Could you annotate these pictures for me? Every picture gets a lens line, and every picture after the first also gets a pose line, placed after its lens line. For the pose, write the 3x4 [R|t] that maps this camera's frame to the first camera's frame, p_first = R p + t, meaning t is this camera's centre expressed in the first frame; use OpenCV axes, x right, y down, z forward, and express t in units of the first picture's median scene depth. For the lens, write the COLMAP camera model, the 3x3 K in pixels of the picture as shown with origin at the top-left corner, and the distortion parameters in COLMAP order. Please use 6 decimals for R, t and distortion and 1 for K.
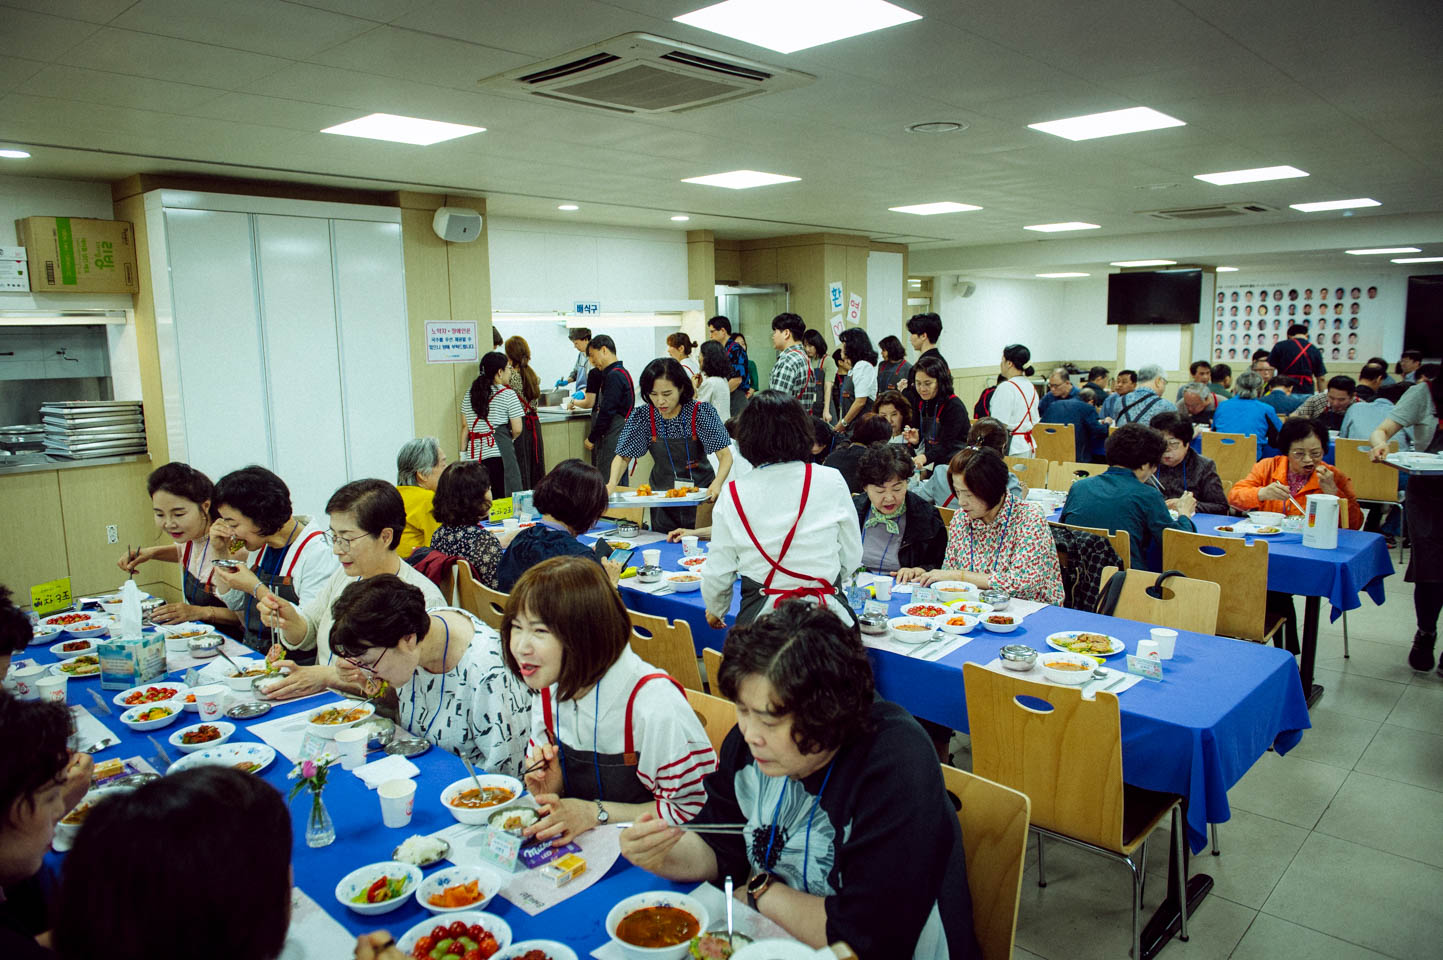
lens RADIAL K [[1049.7, 0, 721.5], [0, 1049.7, 480.0], [0, 0, 1]] dist [0.054243, 0.003633]
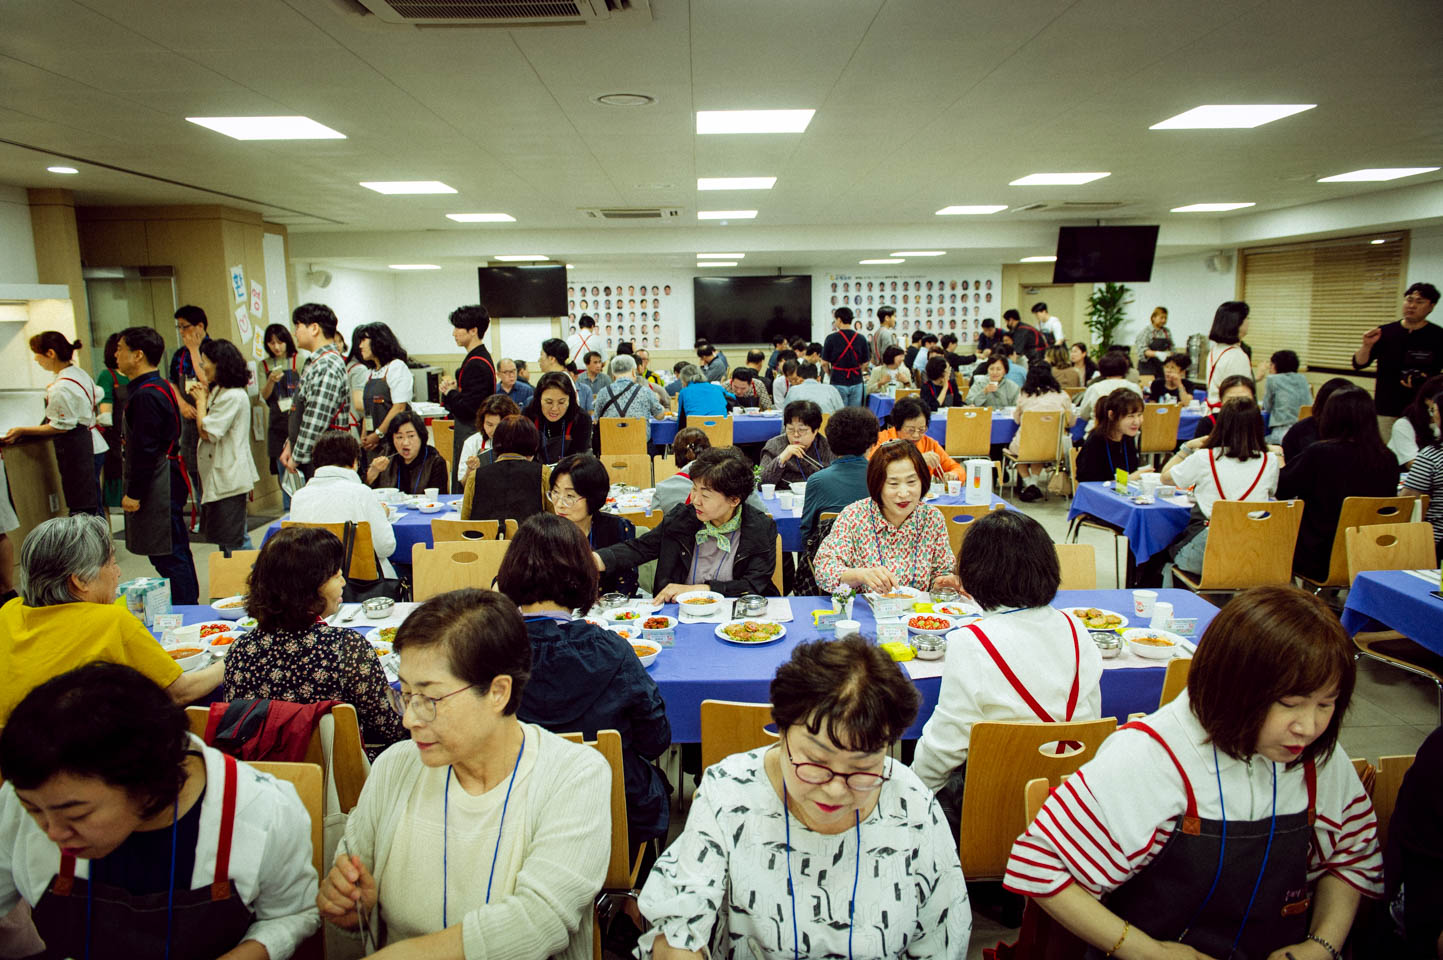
lens RADIAL K [[1049.7, 0, 721.5], [0, 1049.7, 480.0], [0, 0, 1]] dist [0.054243, 0.003633]
pose [[0.753371, -0.112371, 0.647923, -0.163217], [0.109334, 0.992982, 0.045087, -0.018616], [-0.648443, 0.036872, 0.760370, 0.128746]]
